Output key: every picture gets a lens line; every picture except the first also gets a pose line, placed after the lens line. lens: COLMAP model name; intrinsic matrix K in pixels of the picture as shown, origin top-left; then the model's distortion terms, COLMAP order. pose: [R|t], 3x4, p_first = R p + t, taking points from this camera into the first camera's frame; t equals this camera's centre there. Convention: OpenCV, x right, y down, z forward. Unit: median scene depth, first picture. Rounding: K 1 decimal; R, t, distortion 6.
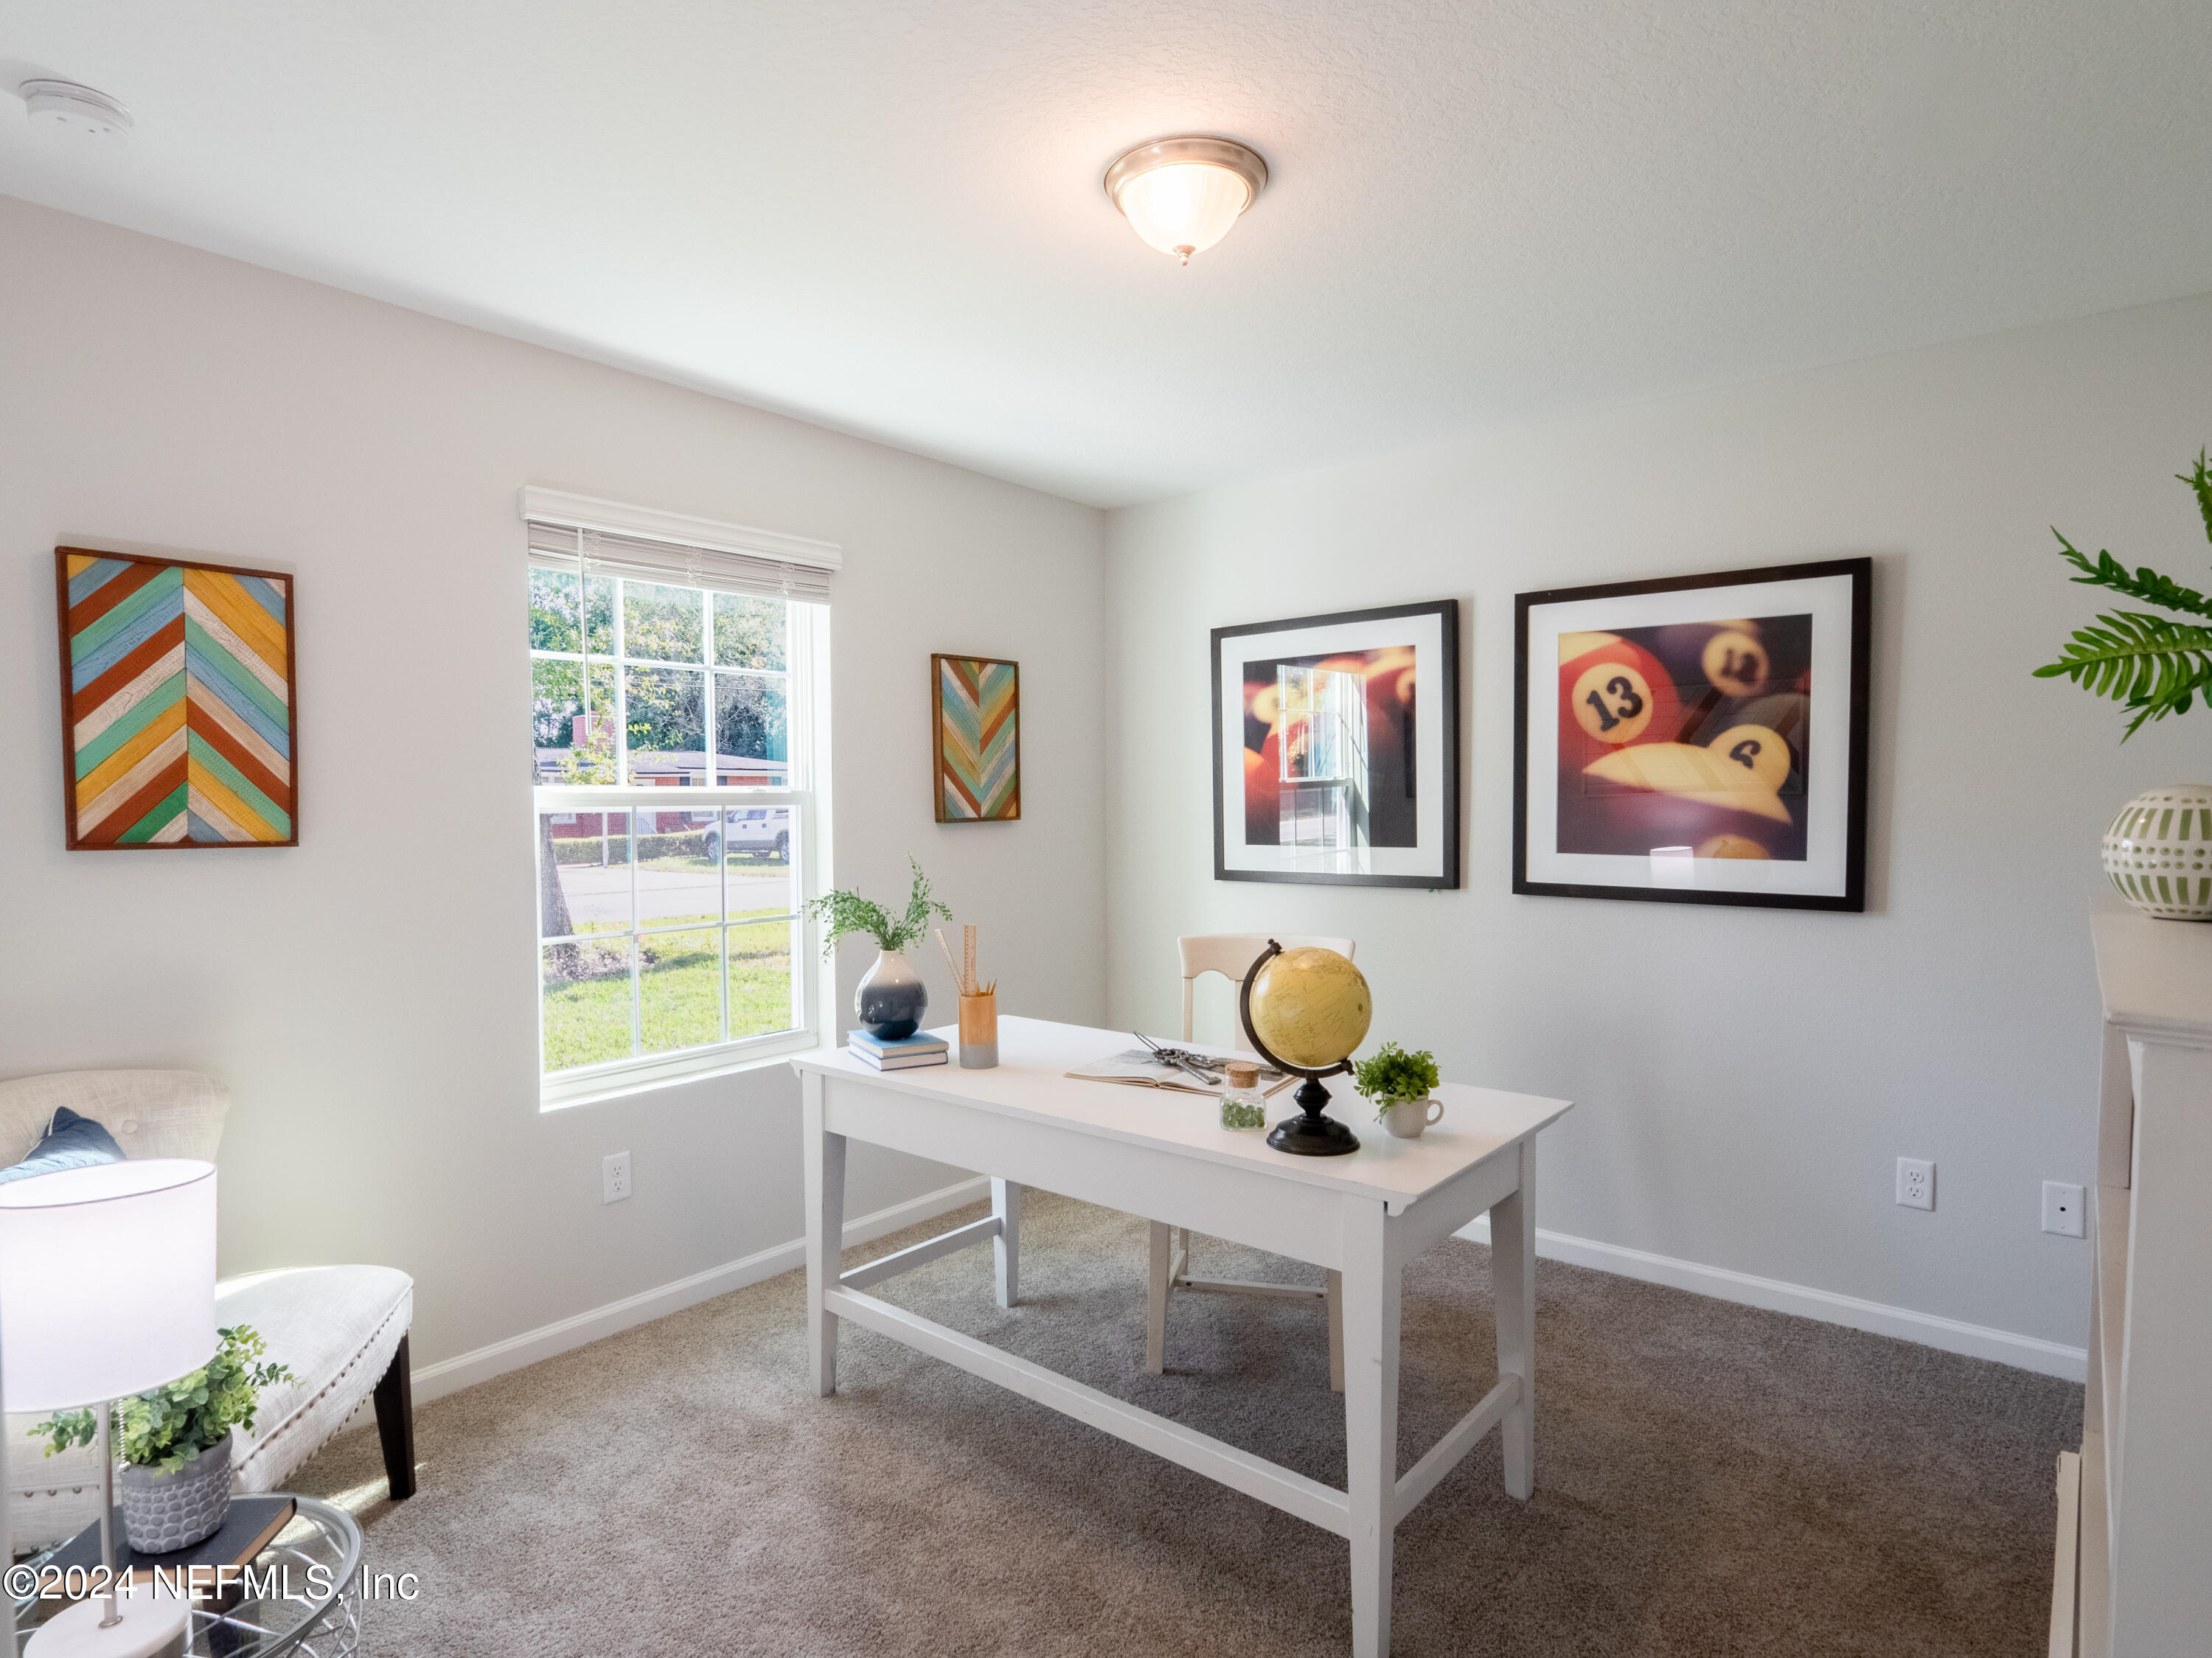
lens RADIAL K [[1192.7, 0, 1096.4], [0, 1192.7, 841.7], [0, 0, 1]] dist [-0.014165, -0.001768]
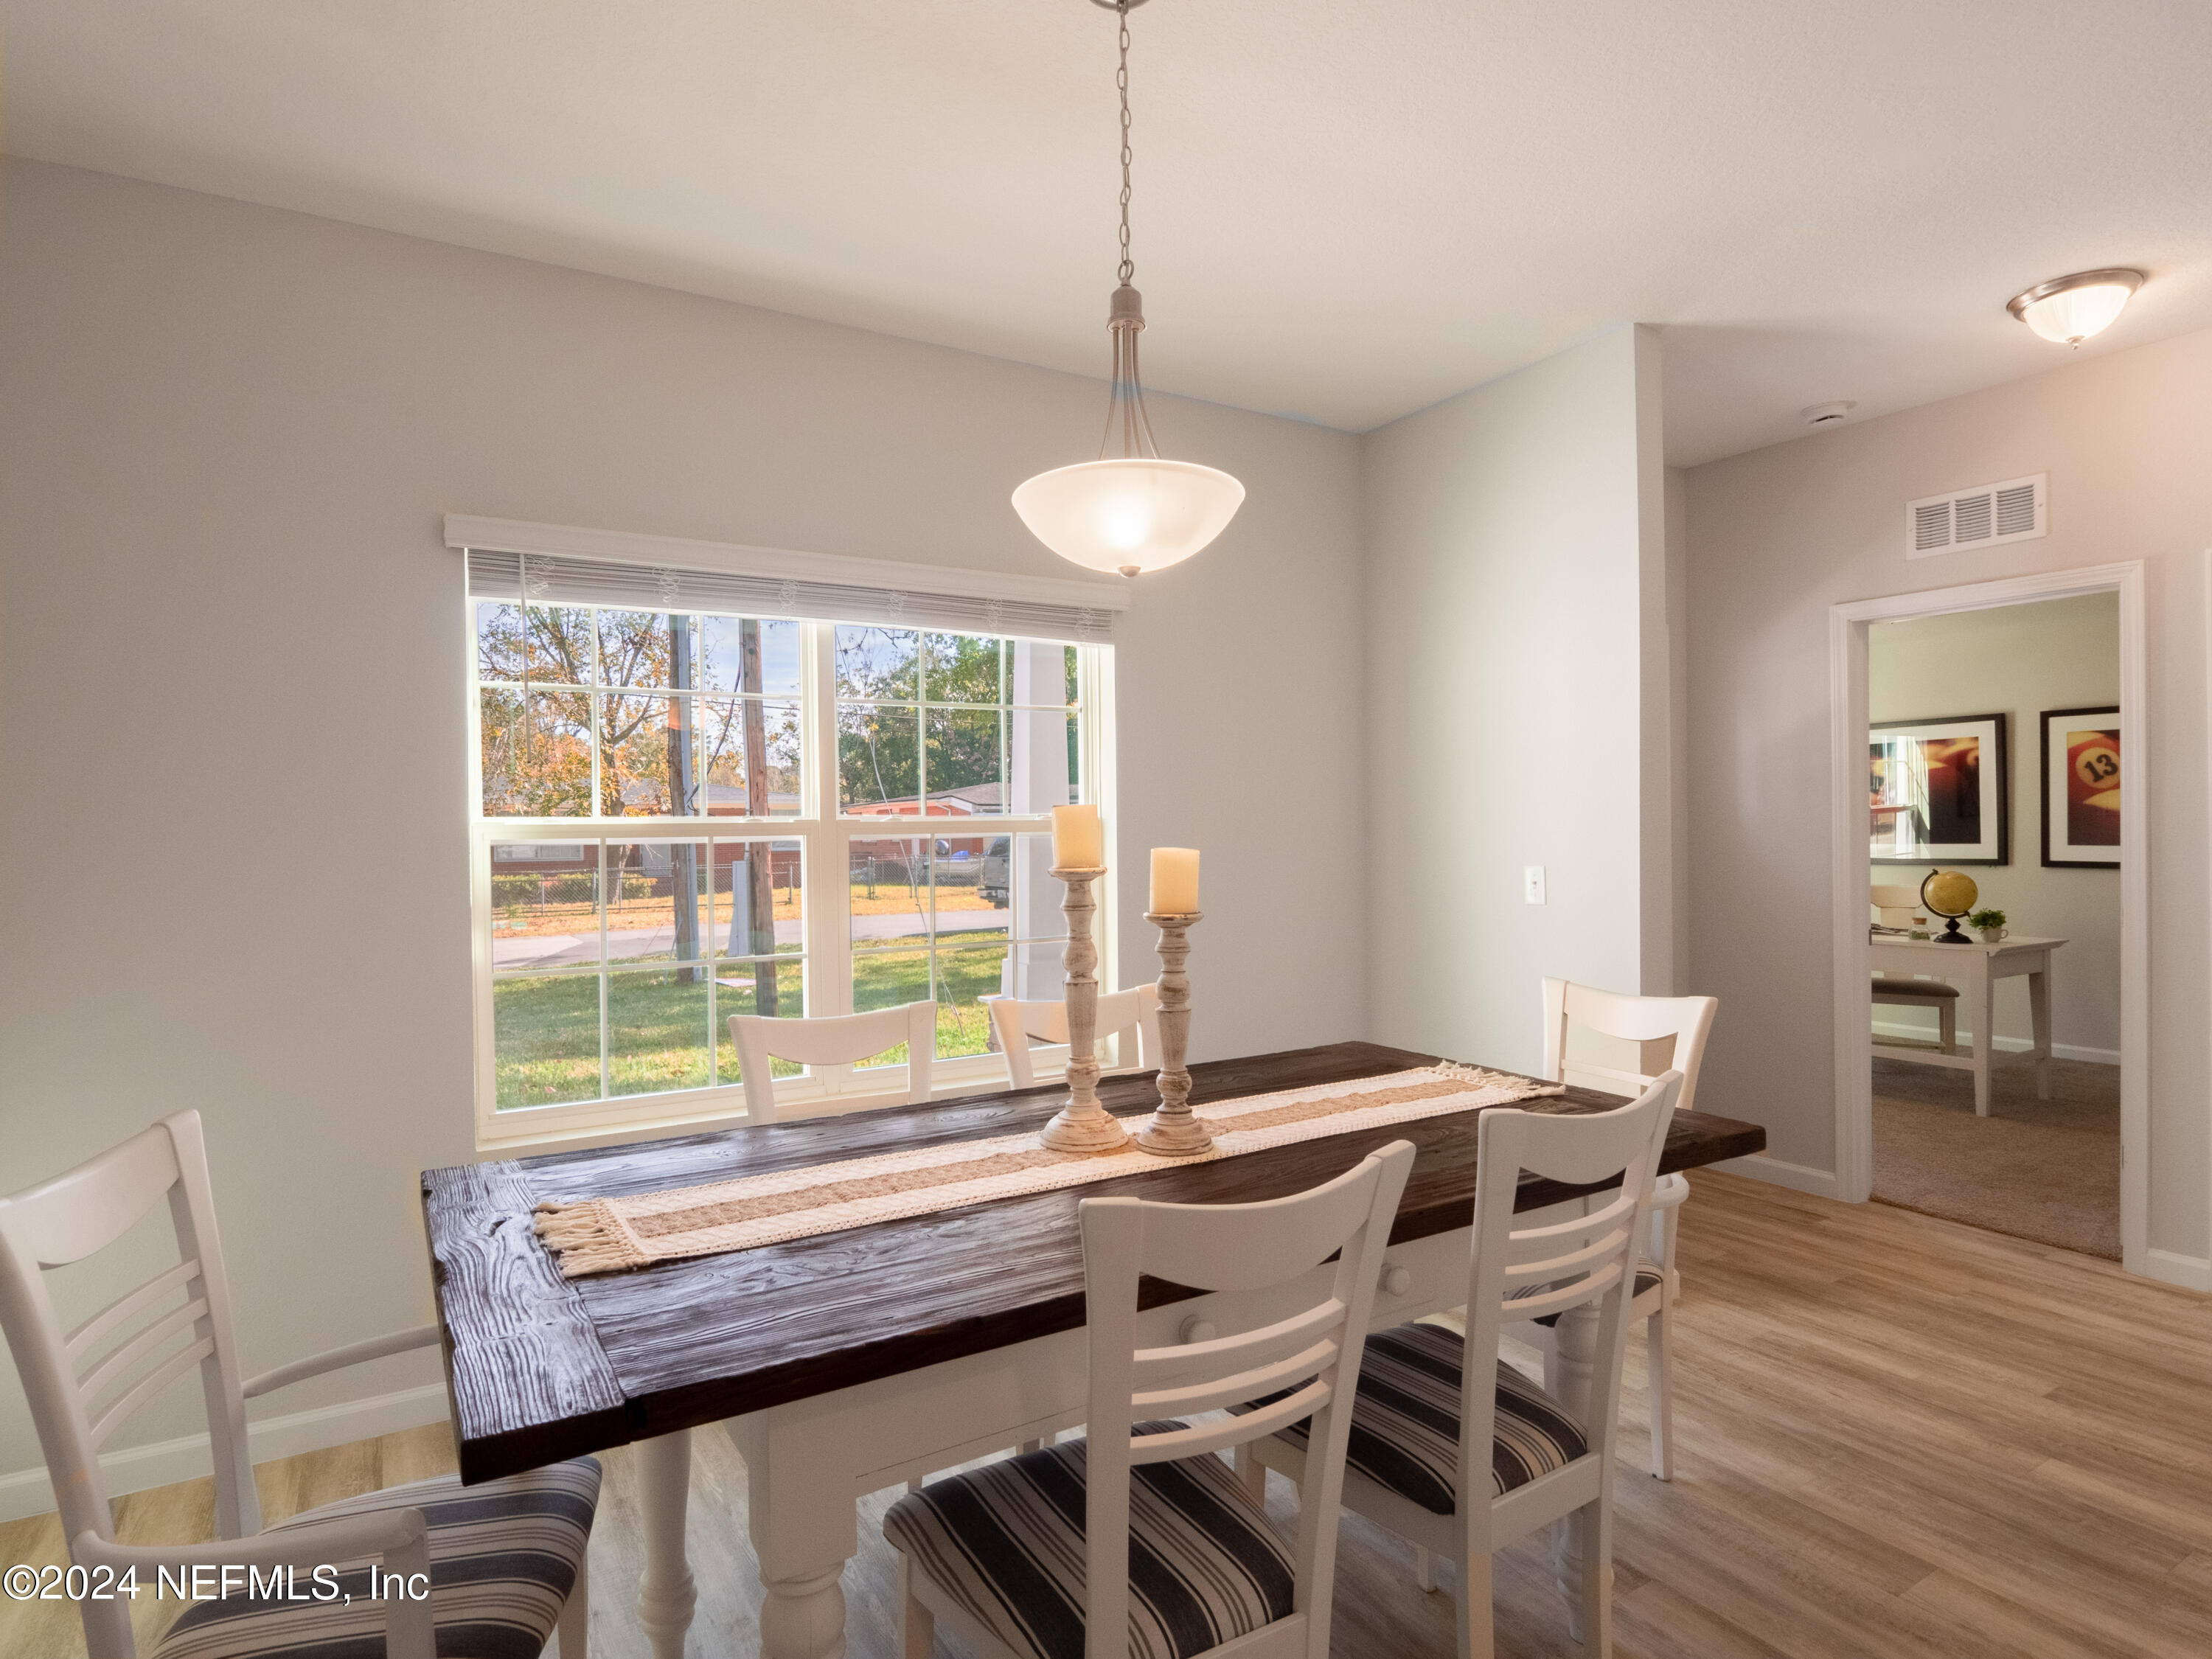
lens RADIAL K [[1192.8, 0, 1096.4], [0, 1192.8, 842.2], [0, 0, 1]] dist [-0.014165, -0.001768]
pose [[0.940528, -0.004008, -0.339692, -0.447487], [-0.003537, 0.999761, -0.021587, 0.052216], [0.339698, 0.021505, 0.940289, -1.343270]]
